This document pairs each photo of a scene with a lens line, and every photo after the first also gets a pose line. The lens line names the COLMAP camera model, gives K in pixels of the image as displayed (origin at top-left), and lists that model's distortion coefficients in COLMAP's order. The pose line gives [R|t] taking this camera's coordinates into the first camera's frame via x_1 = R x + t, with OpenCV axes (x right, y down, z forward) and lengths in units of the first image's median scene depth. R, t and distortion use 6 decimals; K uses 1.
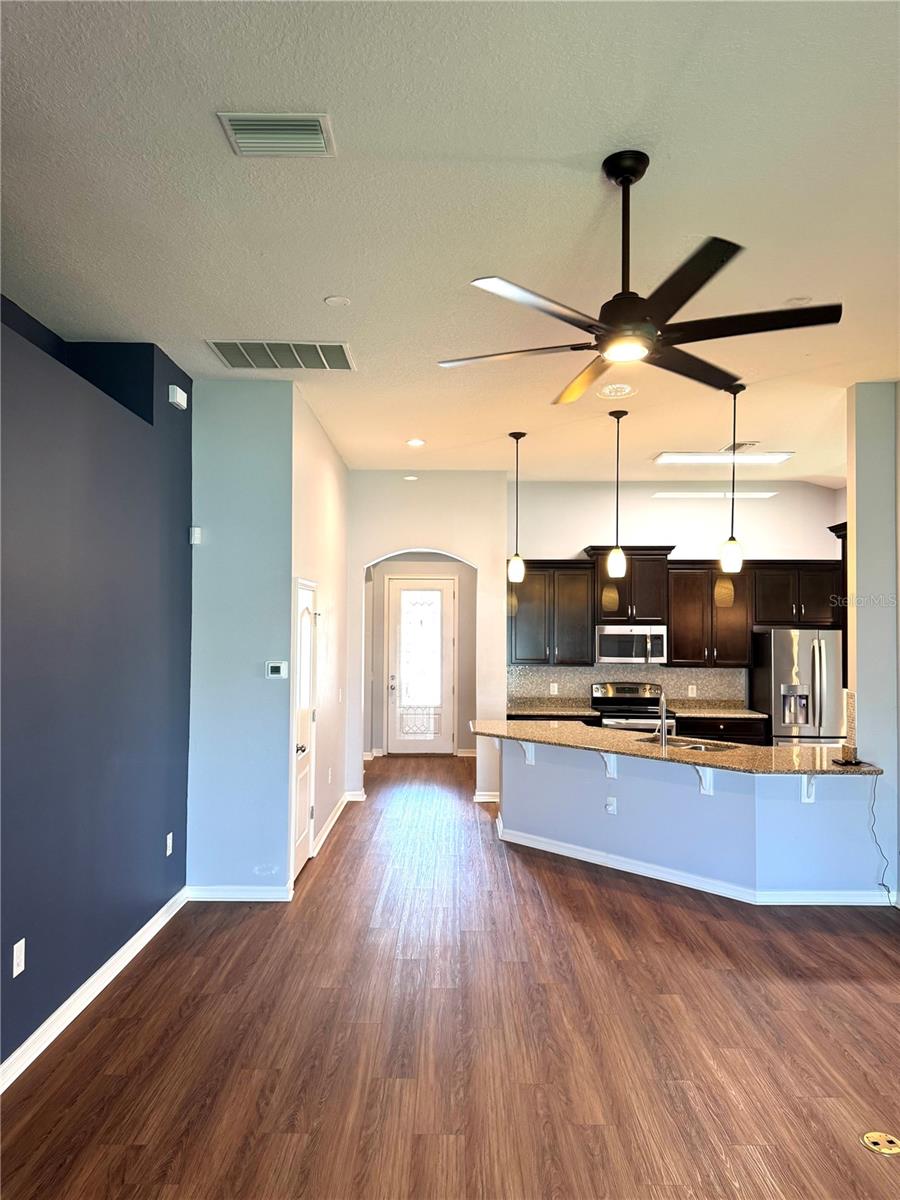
lens RADIAL K [[839.0, 0, 443.2], [0, 839.0, 600.2], [0, 0, 1]] dist [0.073739, -0.089703]
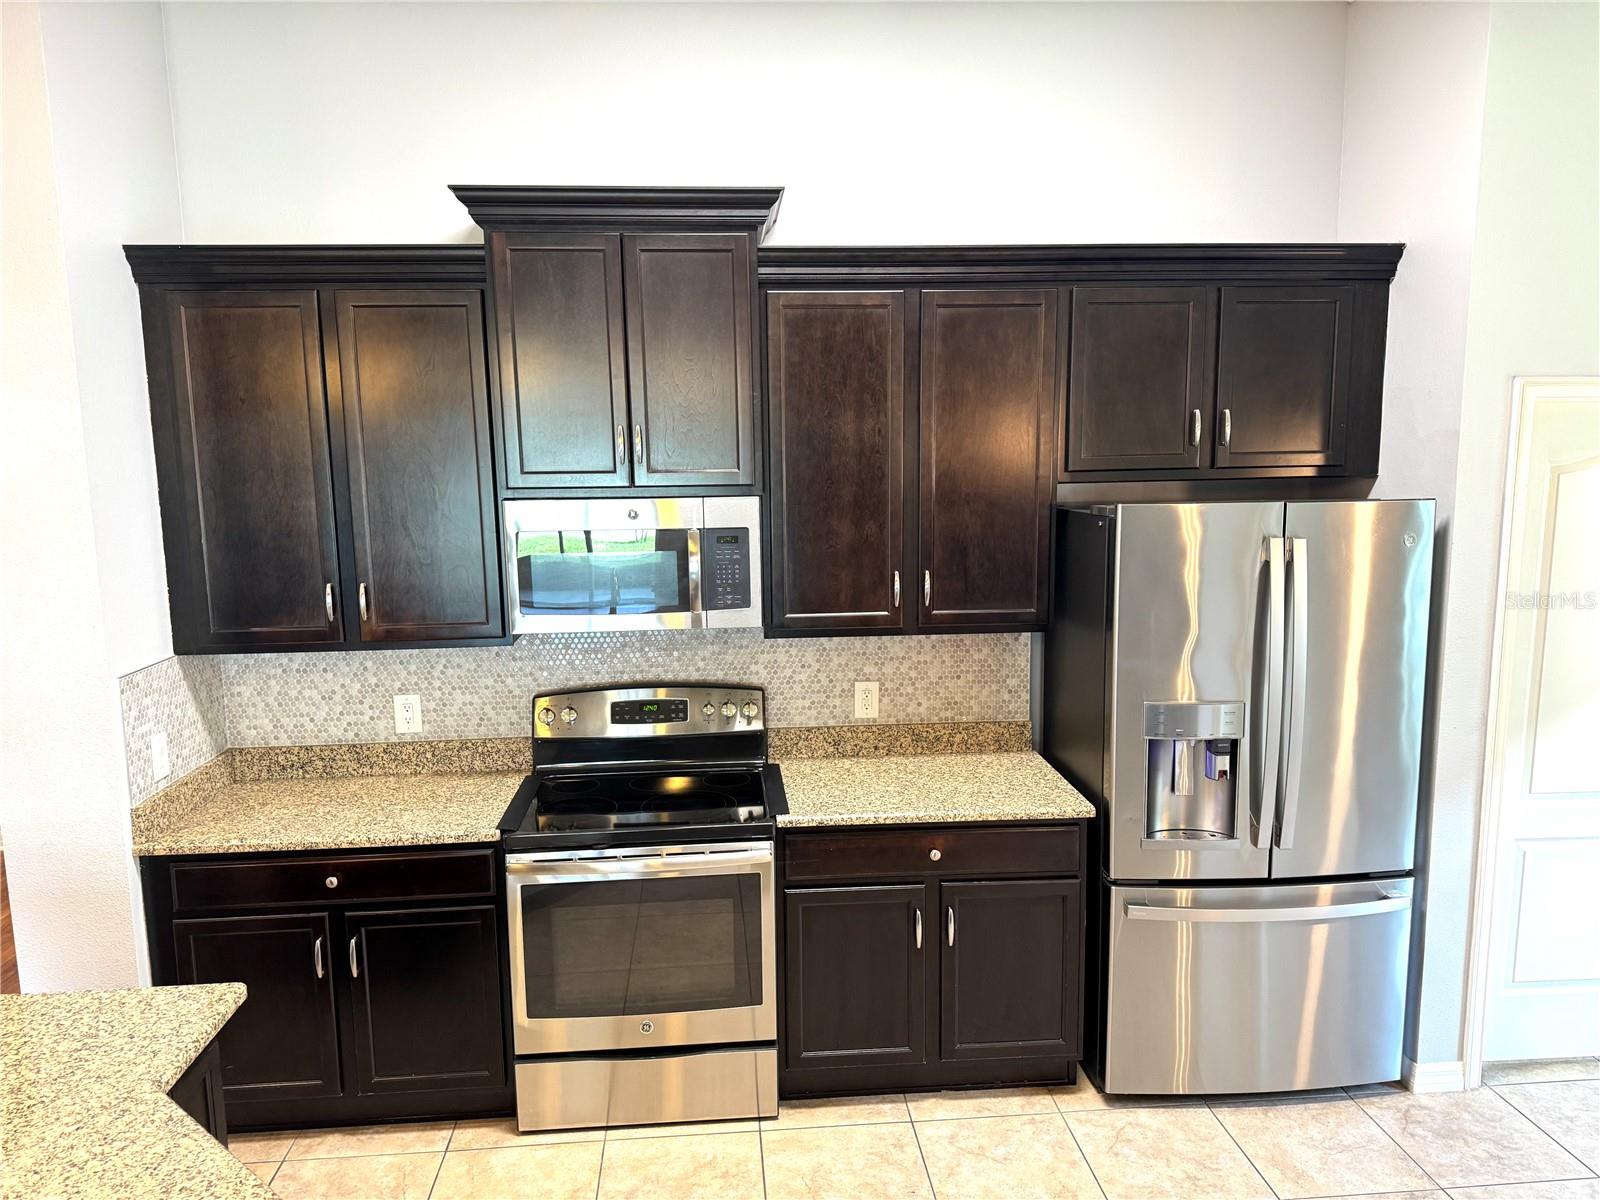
lens RADIAL K [[1118.7, 0, 791.7], [0, 1118.7, 607.0], [0, 0, 1]] dist [0.073739, -0.089703]
pose [[0.995939, -0.032772, 0.083852, 0.255684], [0.017856, 0.984794, 0.172807, 0.003207], [-0.088240, -0.170608, 0.981380, 0.660266]]
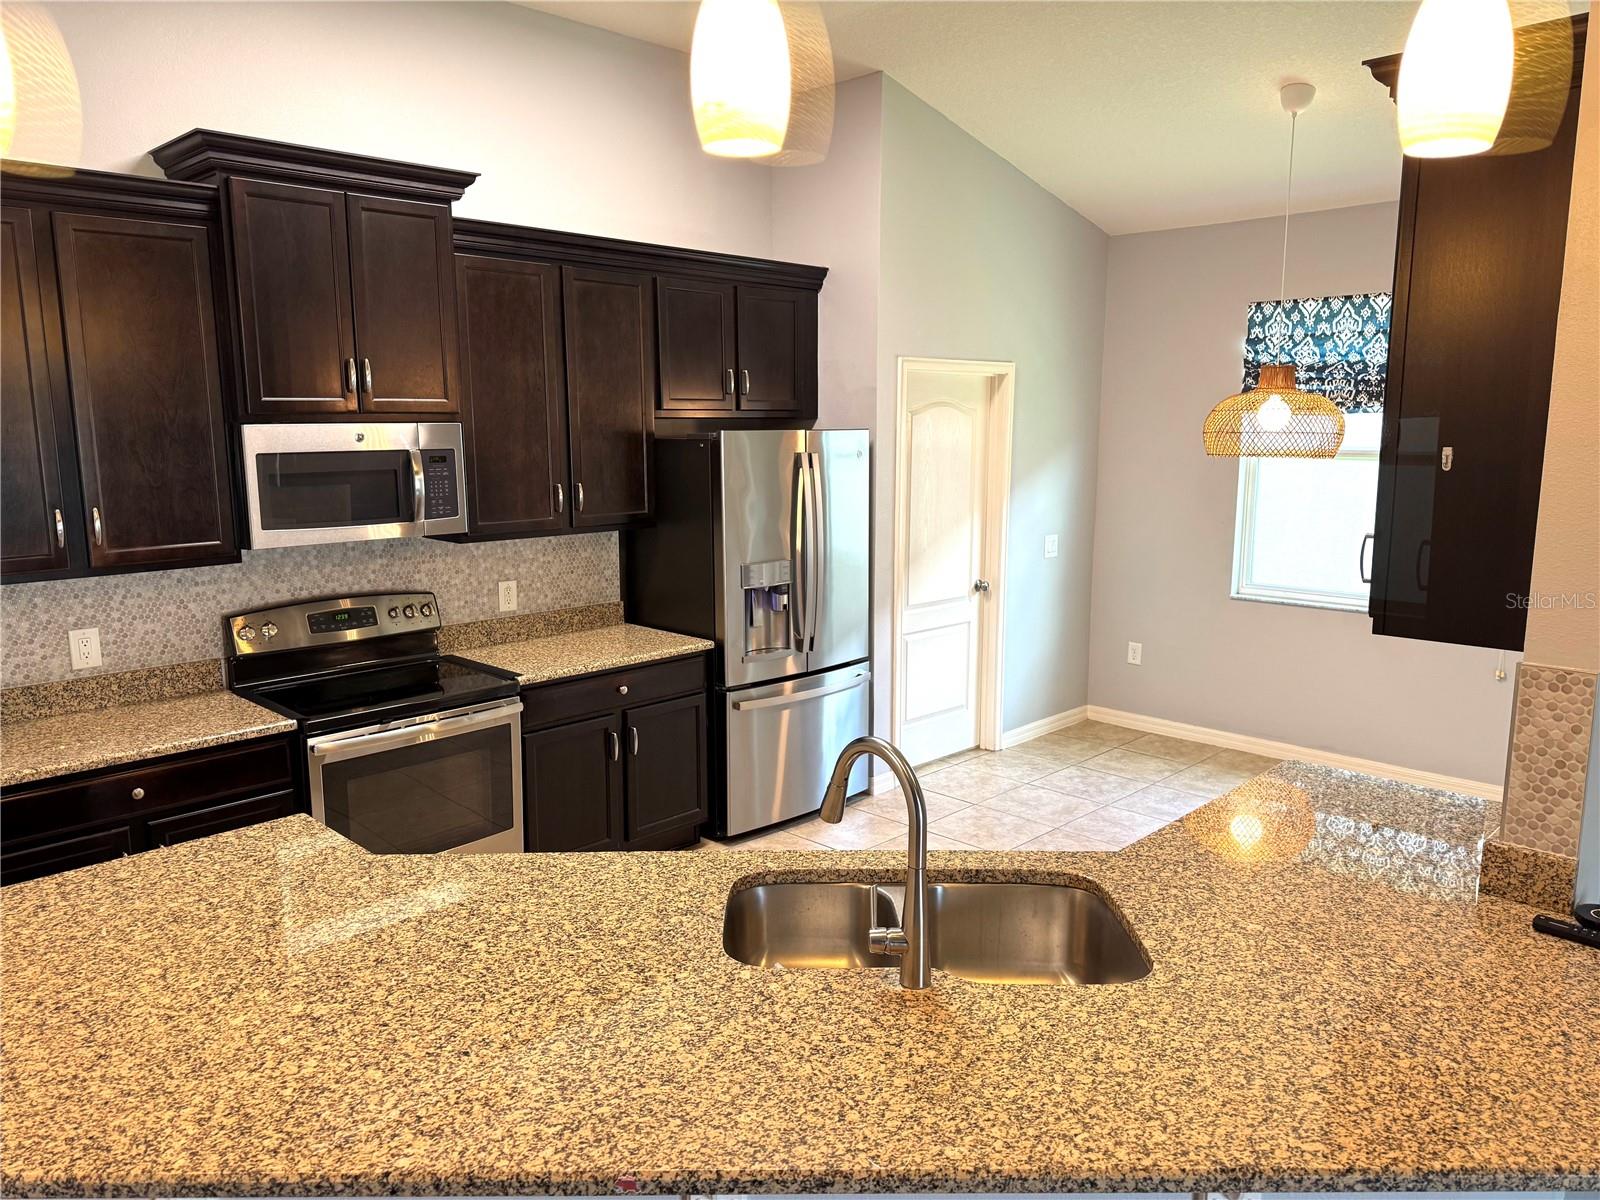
lens RADIAL K [[1118.7, 0, 792.6], [0, 1118.7, 609.0], [0, 0, 1]] dist [0.073739, -0.089703]
pose [[0.698938, -0.129641, 0.703334, 0.031496], [-0.015396, 0.980478, 0.196024, 0.013738], [-0.715017, -0.147837, 0.683297, 0.613106]]
